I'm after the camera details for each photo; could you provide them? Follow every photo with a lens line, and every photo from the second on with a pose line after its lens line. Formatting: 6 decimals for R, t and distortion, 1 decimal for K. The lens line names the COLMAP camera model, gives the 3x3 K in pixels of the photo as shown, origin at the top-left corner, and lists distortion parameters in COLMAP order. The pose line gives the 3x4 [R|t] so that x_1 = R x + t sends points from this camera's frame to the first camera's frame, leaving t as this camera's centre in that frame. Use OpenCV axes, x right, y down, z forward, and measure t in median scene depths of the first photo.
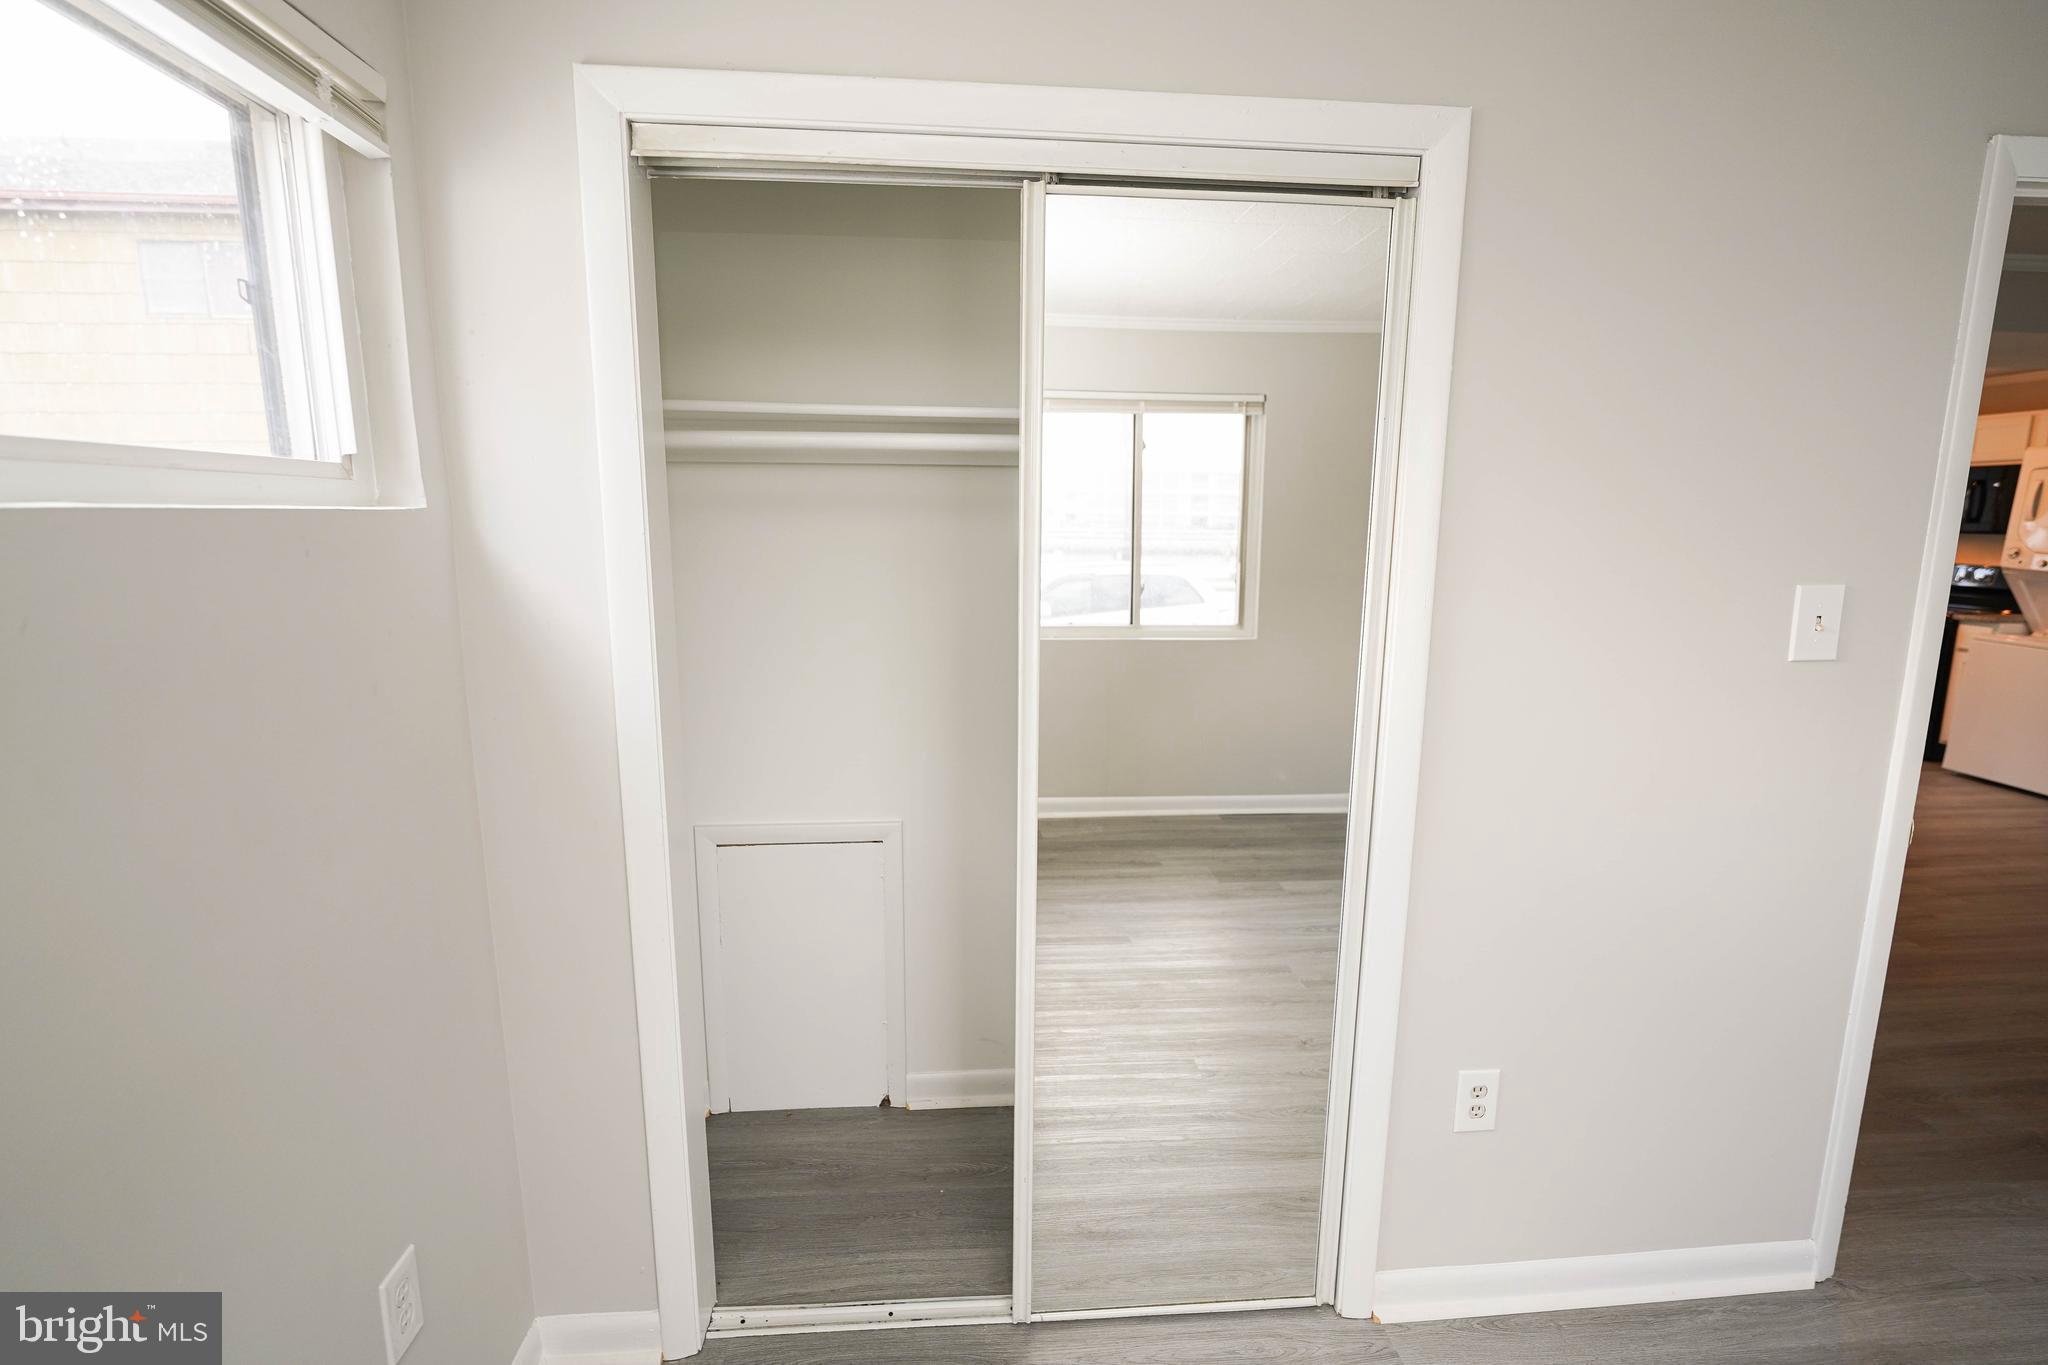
lens RADIAL K [[940.7, 0, 1006.8], [0, 940.7, 666.6], [0, 0, 1]] dist [-0.011247, -0.001122]
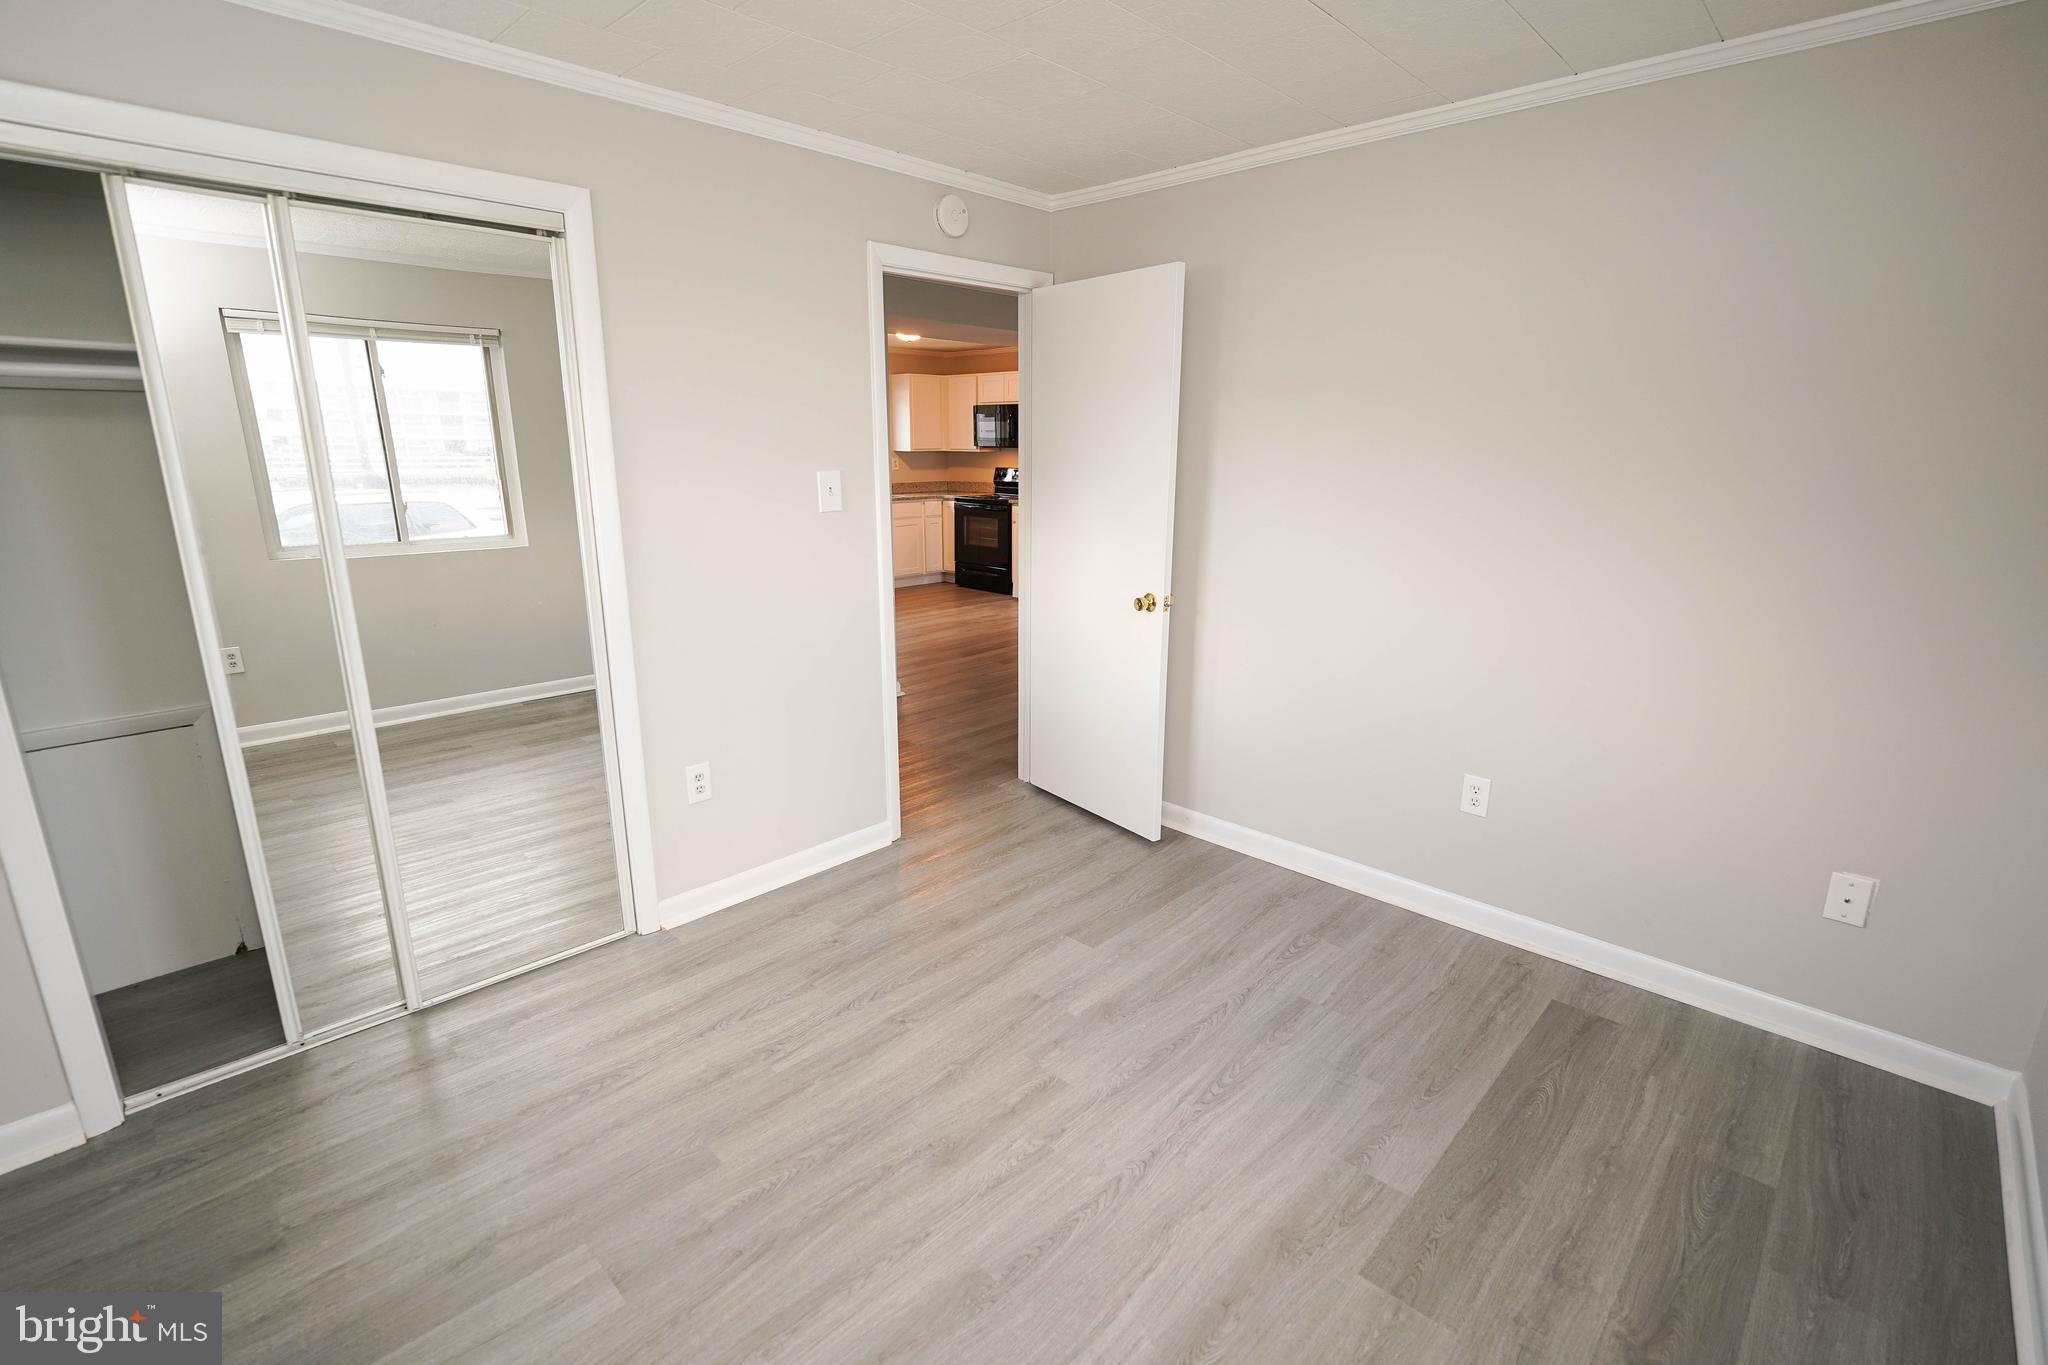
lens RADIAL K [[940.7, 0, 1028.9], [0, 940.7, 677.8], [0, 0, 1]] dist [-0.011247, -0.001122]
pose [[0.741413, -0.167191, 0.649888, -0.100573], [0.108457, 0.985588, 0.129822, 0.087649], [-0.662227, -0.025767, 0.748861, -0.510292]]
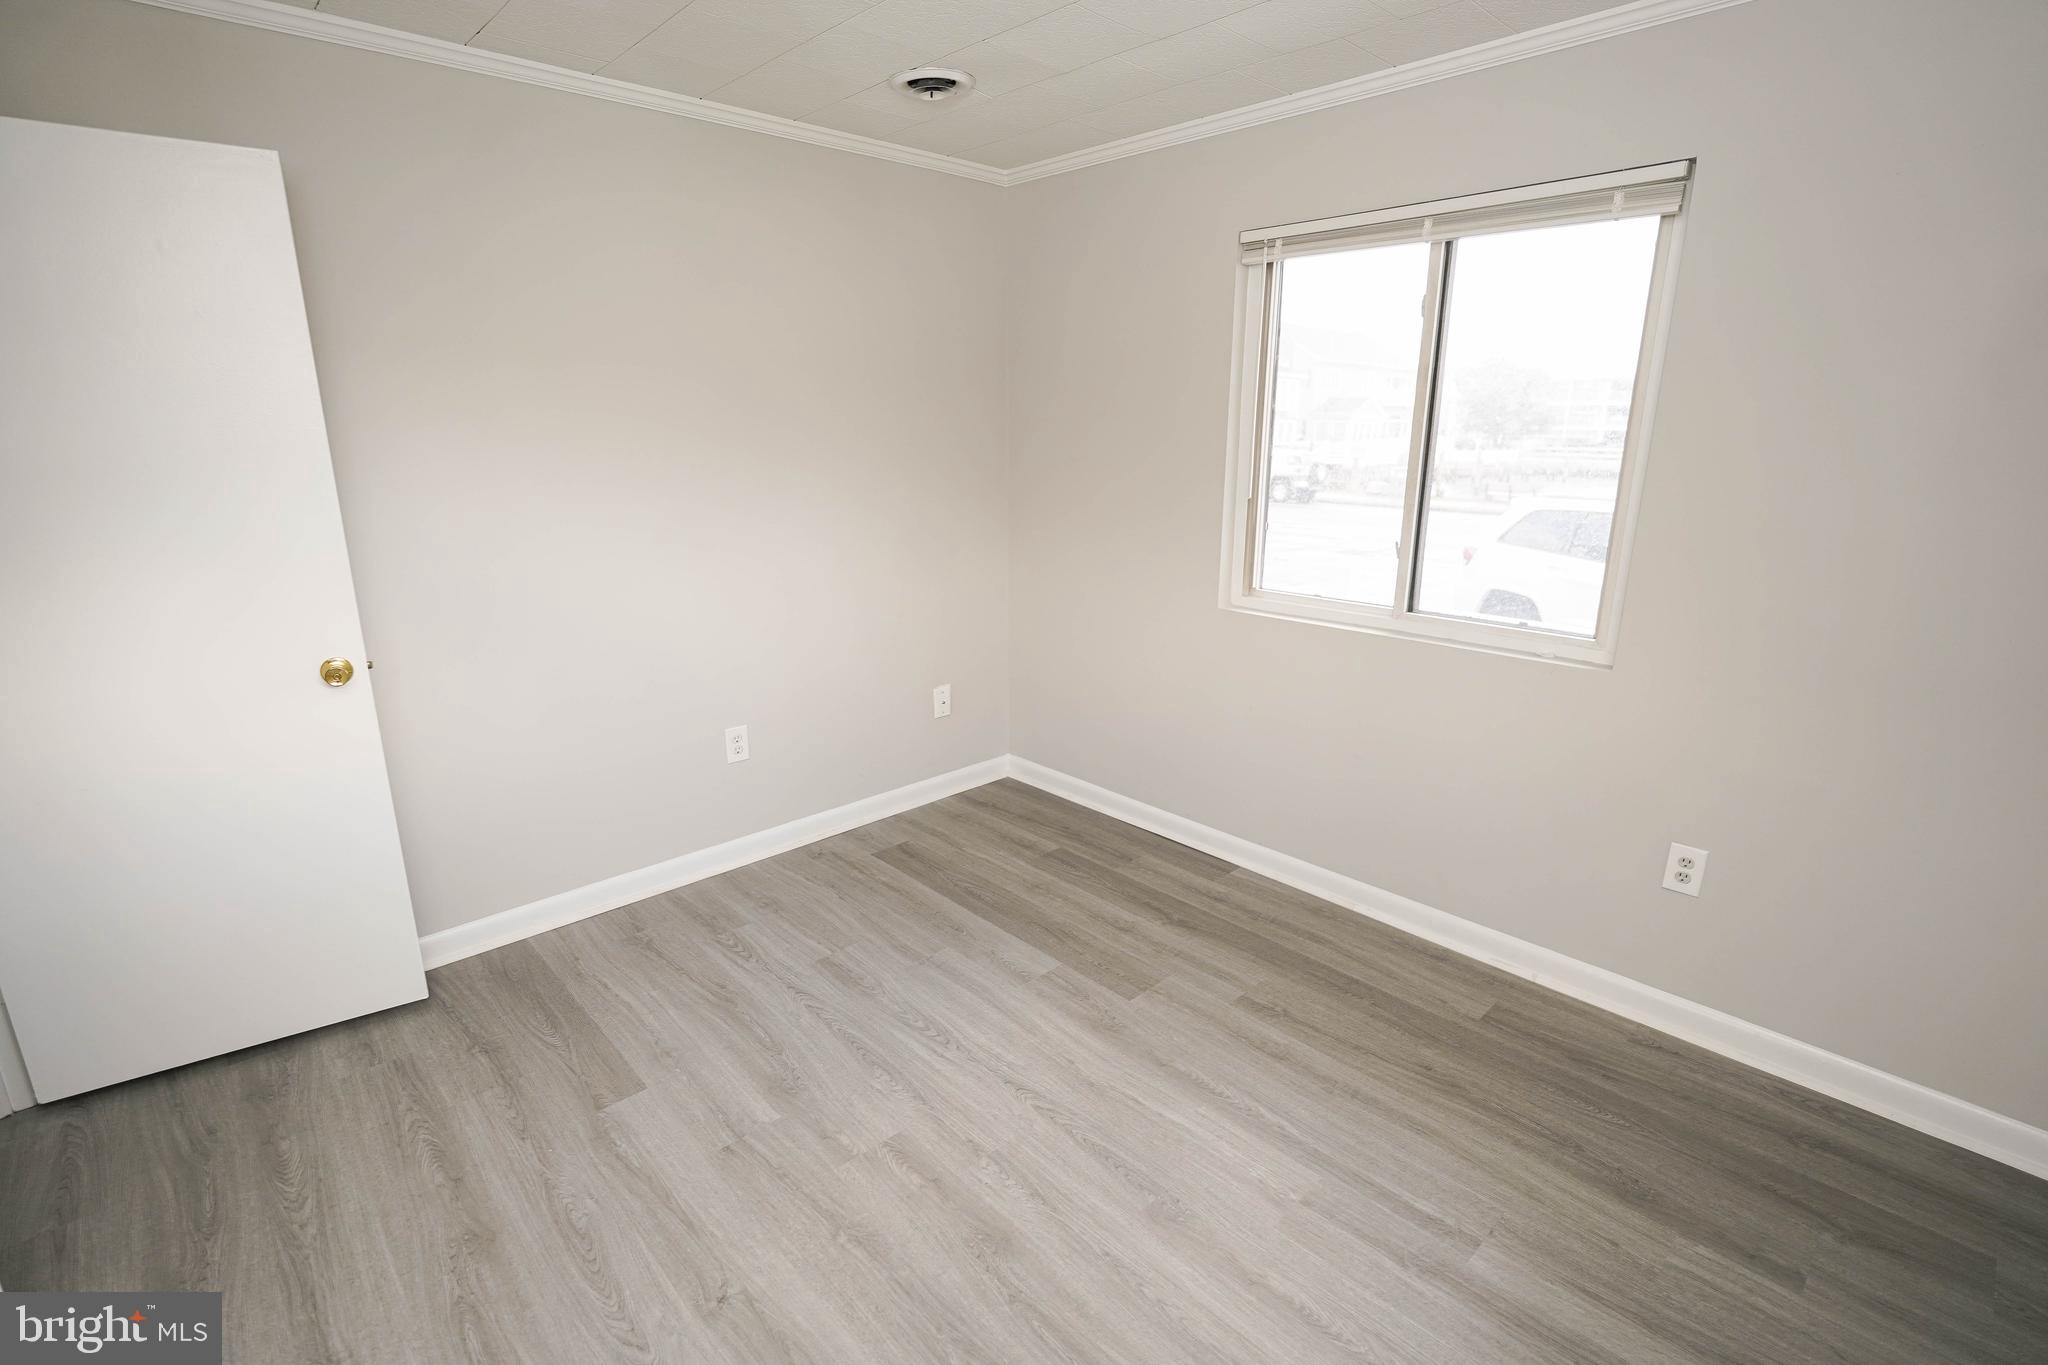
lens RADIAL K [[940.7, 0, 1030.5], [0, 940.7, 672.8], [0, 0, 1]] dist [-0.011247, -0.001122]
pose [[-0.632139, -0.202101, 0.748035, -0.162024], [0.123977, 0.926569, 0.355105, -0.070056], [-0.764873, 0.317215, -0.560664, 0.462599]]
